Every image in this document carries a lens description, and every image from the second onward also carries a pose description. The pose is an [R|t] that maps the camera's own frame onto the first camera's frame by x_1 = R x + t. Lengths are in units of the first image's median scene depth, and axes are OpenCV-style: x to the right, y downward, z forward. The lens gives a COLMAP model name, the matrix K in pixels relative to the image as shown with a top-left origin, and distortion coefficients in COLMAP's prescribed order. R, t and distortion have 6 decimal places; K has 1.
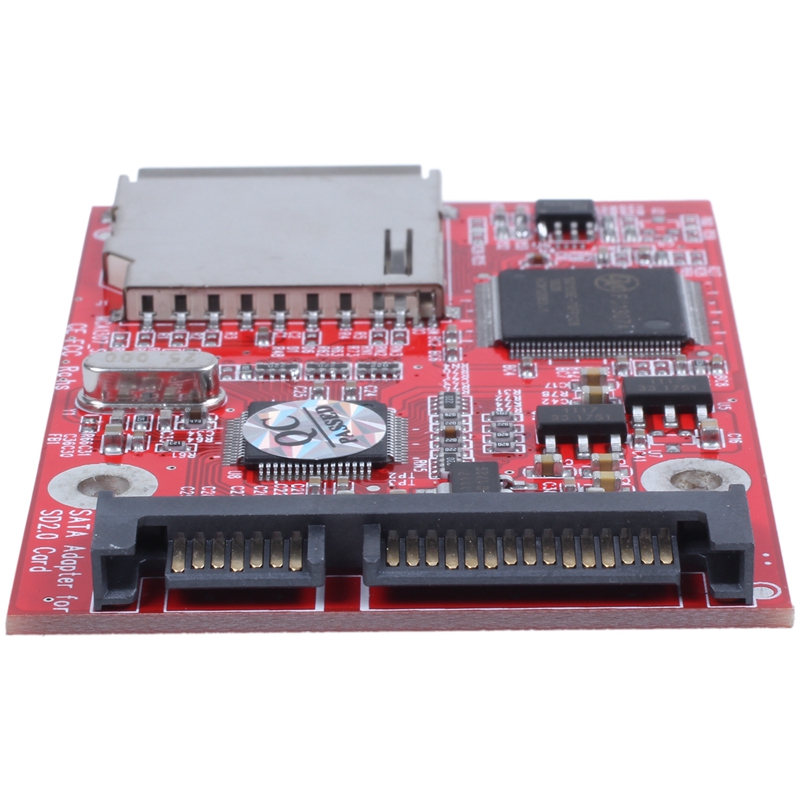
lens RADIAL K [[3263.0, 0, 369.6], [0, 3263.0, 400.2], [0, 0, 1]] dist [0.143532, 3.256123]
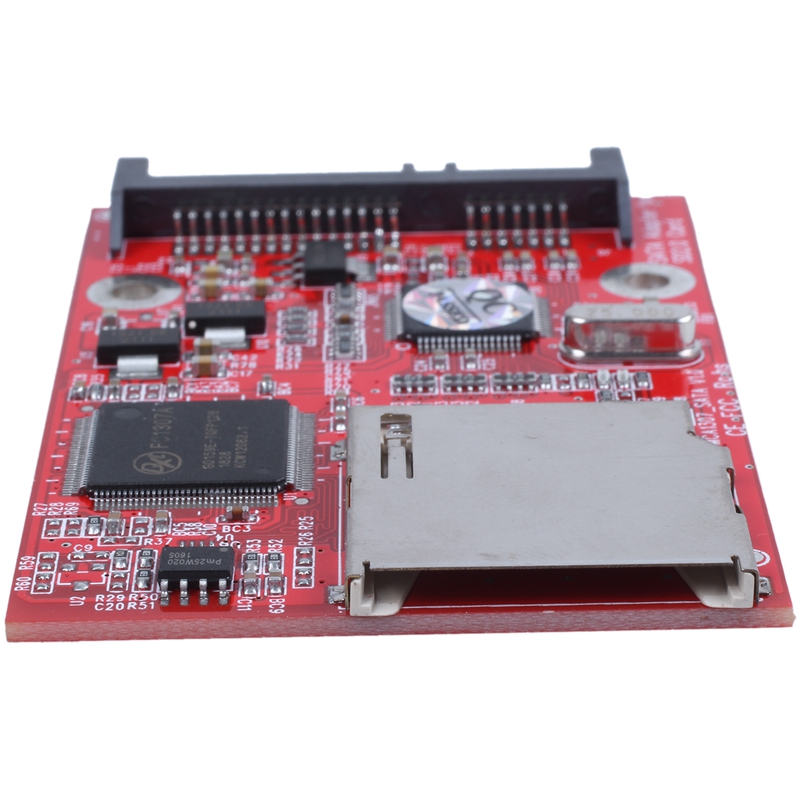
lens RADIAL K [[3263.0, 0, 369.6], [0, 3263.0, 400.2], [0, 0, 1]] dist [0.143532, 3.256123]
pose [[-0.999481, 0.032202, -0.000517, 0.017302], [0.019541, 0.619123, 0.785051, -0.802719], [0.025600, 0.784634, -0.619431, 1.636390]]
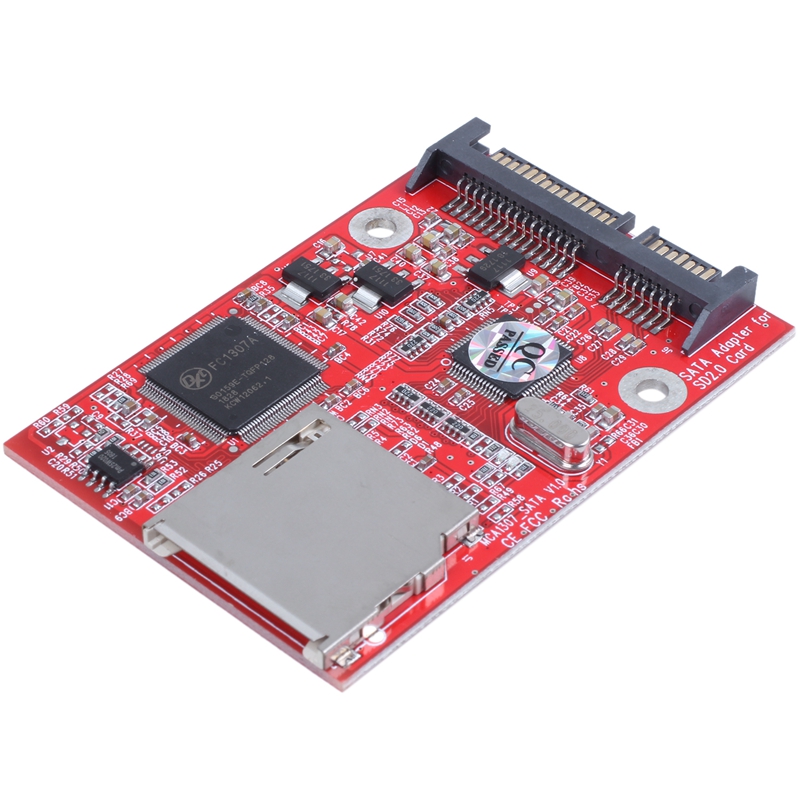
lens RADIAL K [[3263.0, 0, 369.6], [0, 3263.0, 400.2], [0, 0, 1]] dist [0.143532, 3.256123]
pose [[-0.710124, -0.440436, 0.549308, -0.786634], [0.360289, 0.442980, 0.820951, -1.210686], [-0.604909, 0.780887, -0.155886, 1.242942]]
